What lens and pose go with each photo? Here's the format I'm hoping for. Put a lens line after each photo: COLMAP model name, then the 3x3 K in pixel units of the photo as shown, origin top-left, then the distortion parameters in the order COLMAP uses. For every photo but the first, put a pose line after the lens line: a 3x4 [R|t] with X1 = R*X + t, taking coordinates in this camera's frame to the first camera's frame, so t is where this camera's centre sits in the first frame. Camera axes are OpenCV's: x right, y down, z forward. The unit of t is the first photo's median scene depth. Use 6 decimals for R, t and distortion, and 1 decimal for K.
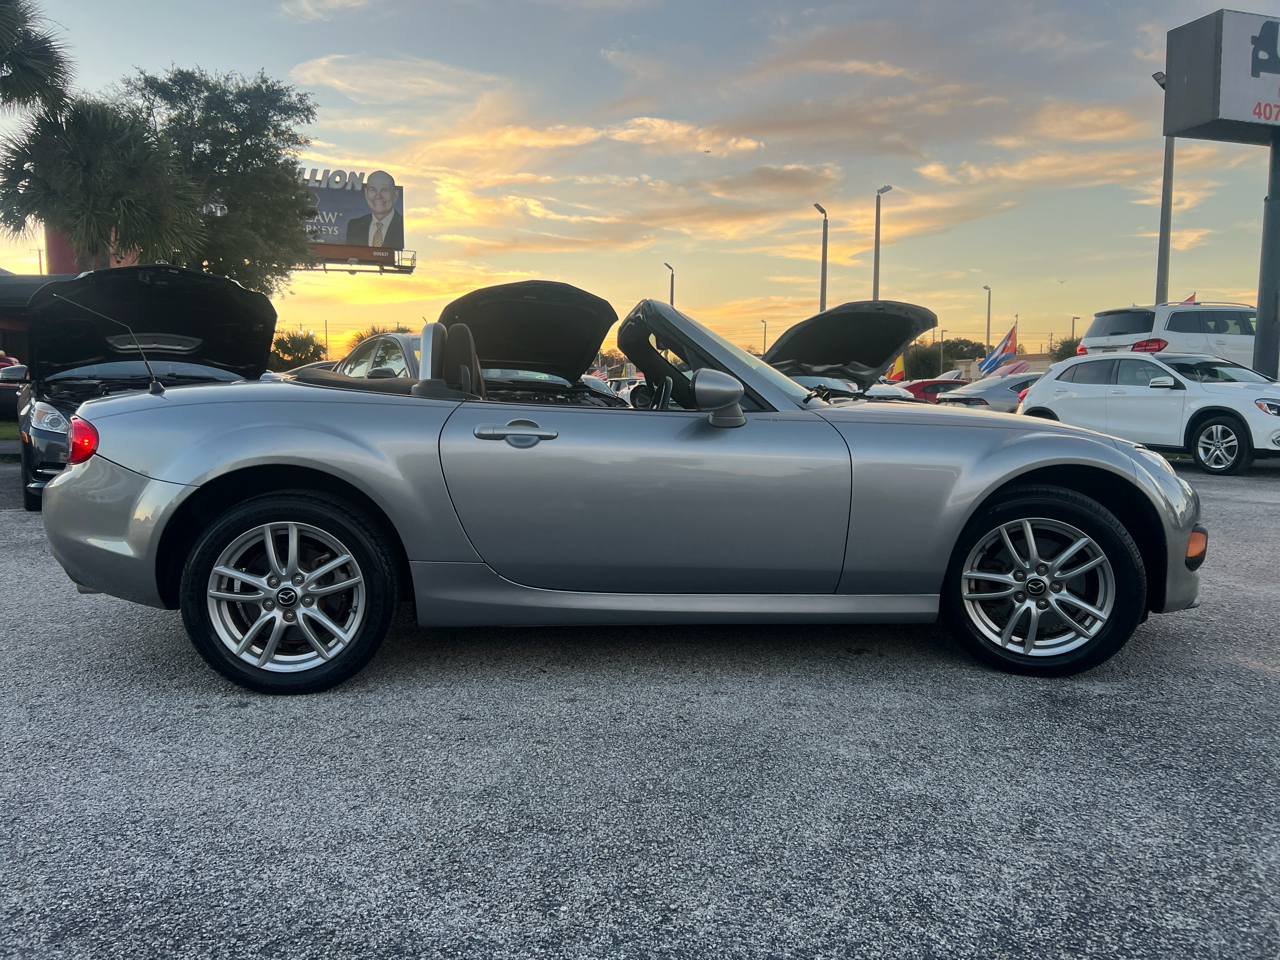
lens RADIAL K [[973.8, 0, 618.6], [0, 973.8, 489.7], [0, 0, 1]] dist [0.041354, -0.047743]
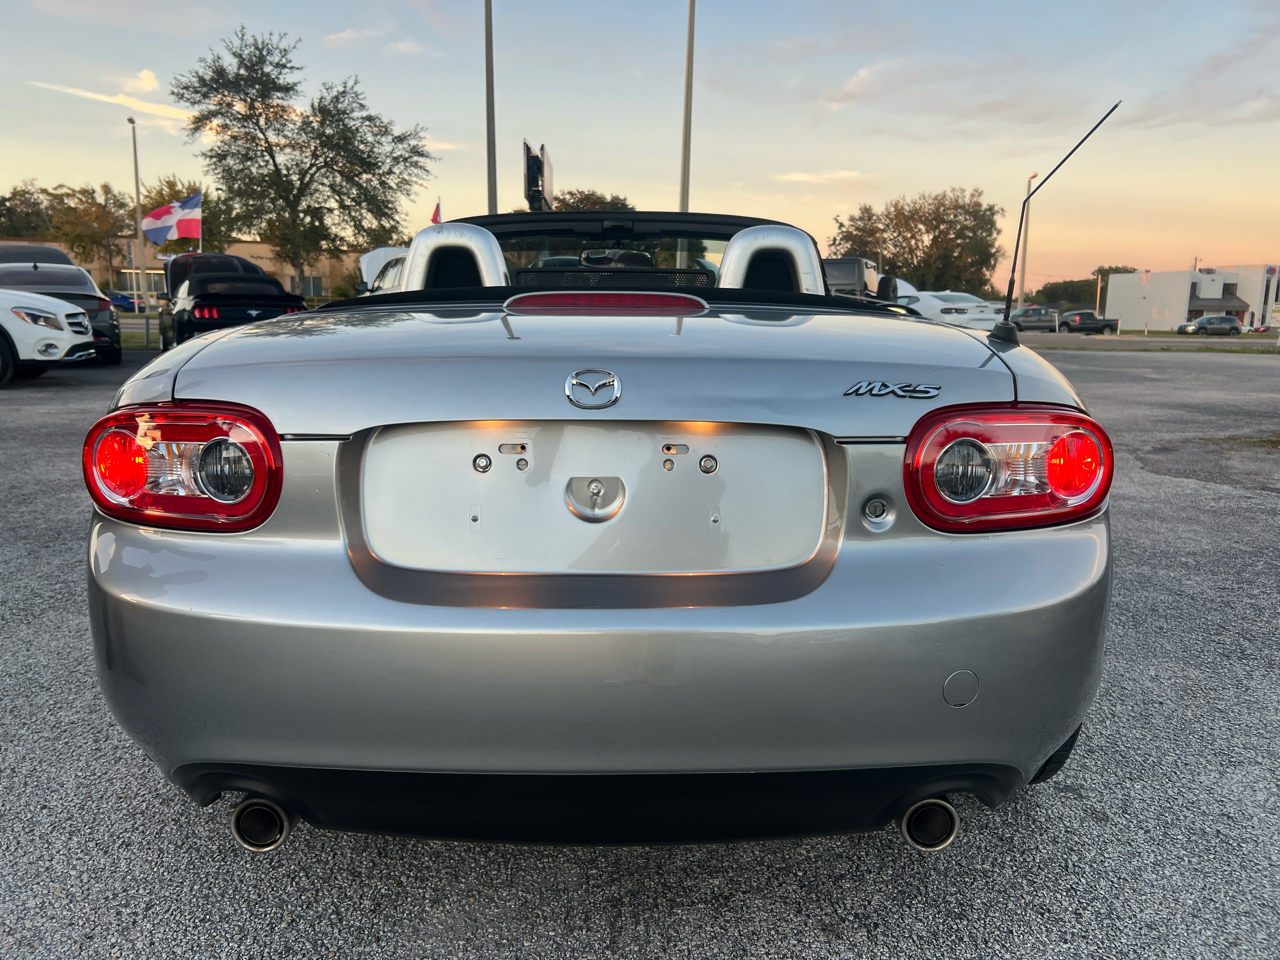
lens RADIAL K [[973.8, 0, 645.4], [0, 973.8, 482.0], [0, 0, 1]] dist [0.041354, -0.047743]
pose [[0.071562, -0.169265, 0.982969, -0.214043], [0.075608, 0.983581, 0.163866, -0.026973], [-0.994566, 0.062594, 0.083185, 0.249295]]
